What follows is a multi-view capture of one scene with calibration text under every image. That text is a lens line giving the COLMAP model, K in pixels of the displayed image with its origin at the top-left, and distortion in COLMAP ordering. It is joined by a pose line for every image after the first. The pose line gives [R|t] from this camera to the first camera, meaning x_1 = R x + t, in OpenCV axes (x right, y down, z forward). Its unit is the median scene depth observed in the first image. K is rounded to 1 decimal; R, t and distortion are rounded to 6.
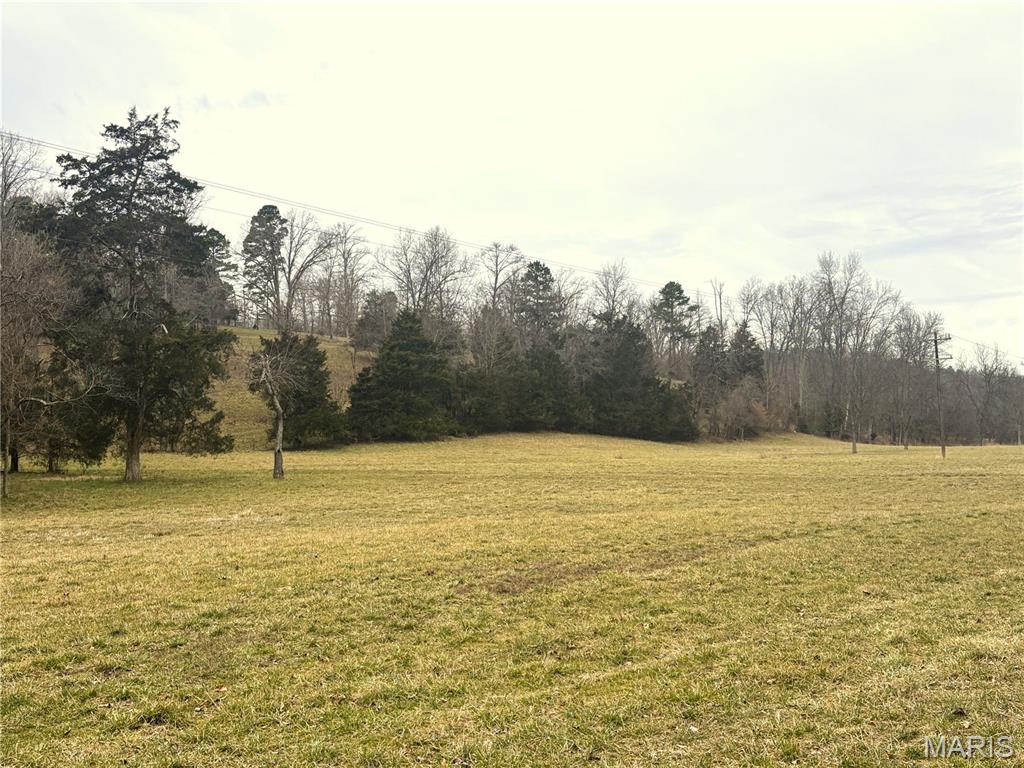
lens RADIAL K [[1261.8, 0, 512.0], [0, 1261.8, 384.0], [0, 0, 1]] dist [0.305082, -1.152407]
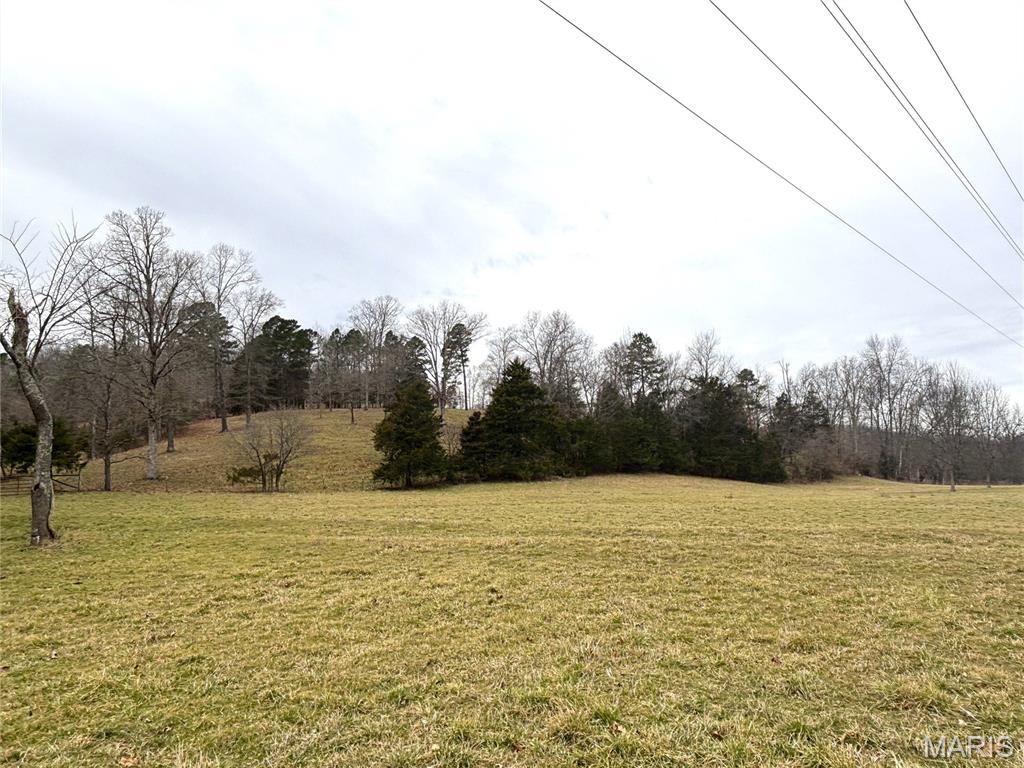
lens RADIAL K [[695.5, 0, 512.0], [0, 695.5, 384.0], [0, 0, 1]] dist [0.032893, -0.004076]
pose [[0.983601, -0.030882, -0.177697, 0.015658], [0.012602, 0.994592, -0.103094, 0.019022], [0.179919, 0.099164, 0.978670, 0.330147]]
